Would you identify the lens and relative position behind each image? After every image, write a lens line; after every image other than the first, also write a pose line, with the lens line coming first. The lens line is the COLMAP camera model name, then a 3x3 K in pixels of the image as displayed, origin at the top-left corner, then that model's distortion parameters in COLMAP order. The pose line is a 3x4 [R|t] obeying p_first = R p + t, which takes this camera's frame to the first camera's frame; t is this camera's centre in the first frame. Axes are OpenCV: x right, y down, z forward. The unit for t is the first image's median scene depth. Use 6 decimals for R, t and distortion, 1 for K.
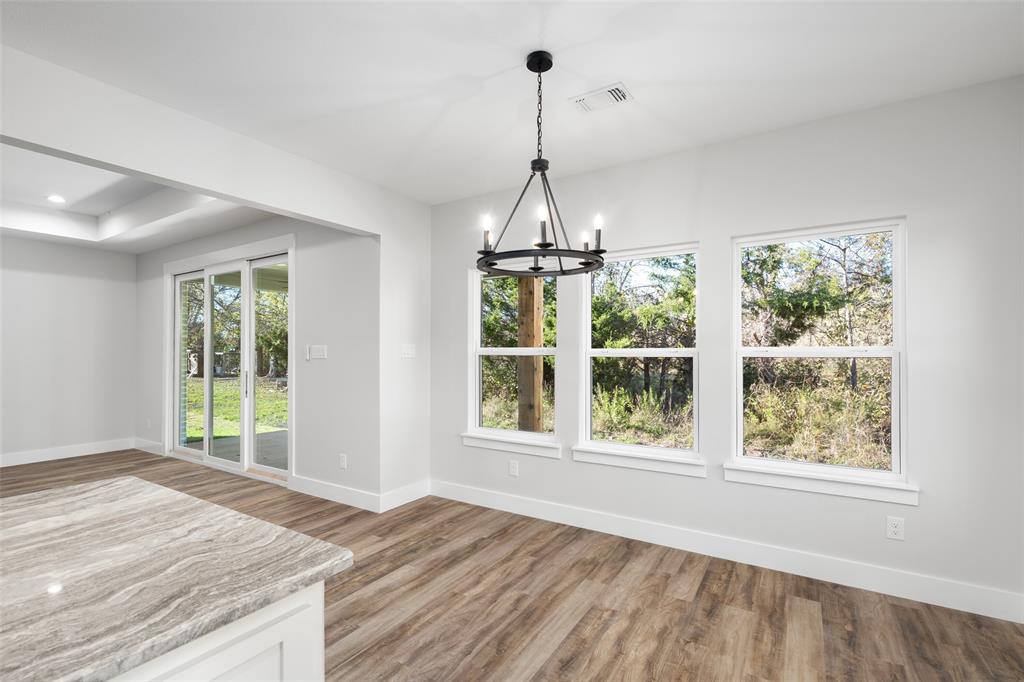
lens RADIAL K [[469.3, 0, 510.3], [0, 469.3, 349.6], [0, 0, 1]] dist [-0.002841, -0.000765]
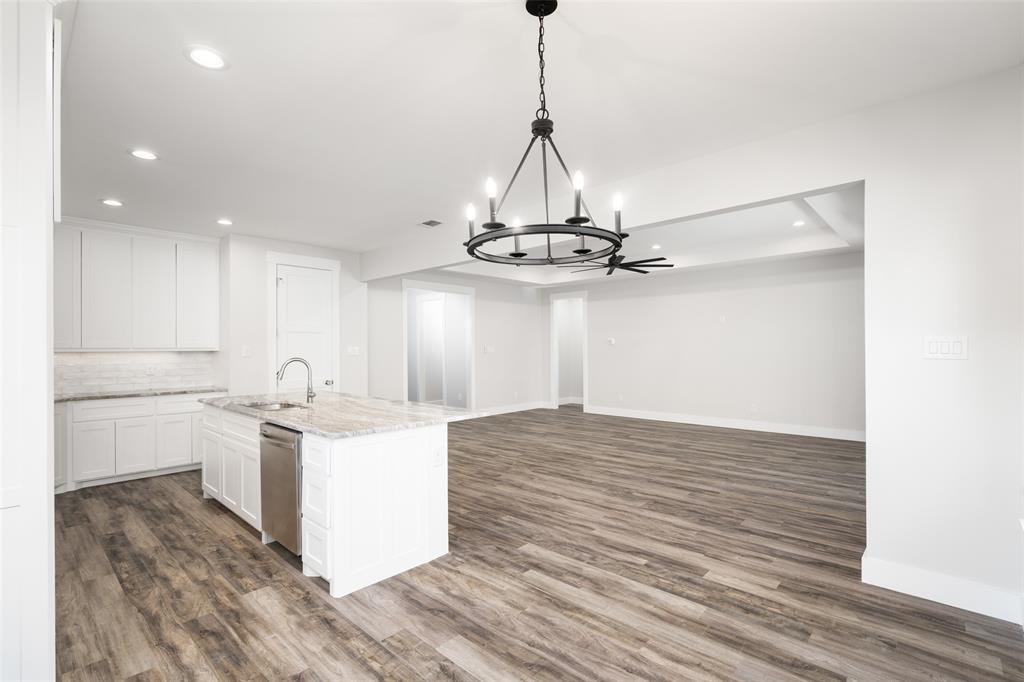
lens RADIAL K [[469.3, 0, 495.7], [0, 469.3, 336.5], [0, 0, 1]] dist [-0.002841, -0.000765]
pose [[-0.200365, -0.021394, -0.979488, 0.660870], [0.010494, 0.999657, -0.023982, 0.001172], [0.979665, -0.015084, -0.200072, 0.803395]]
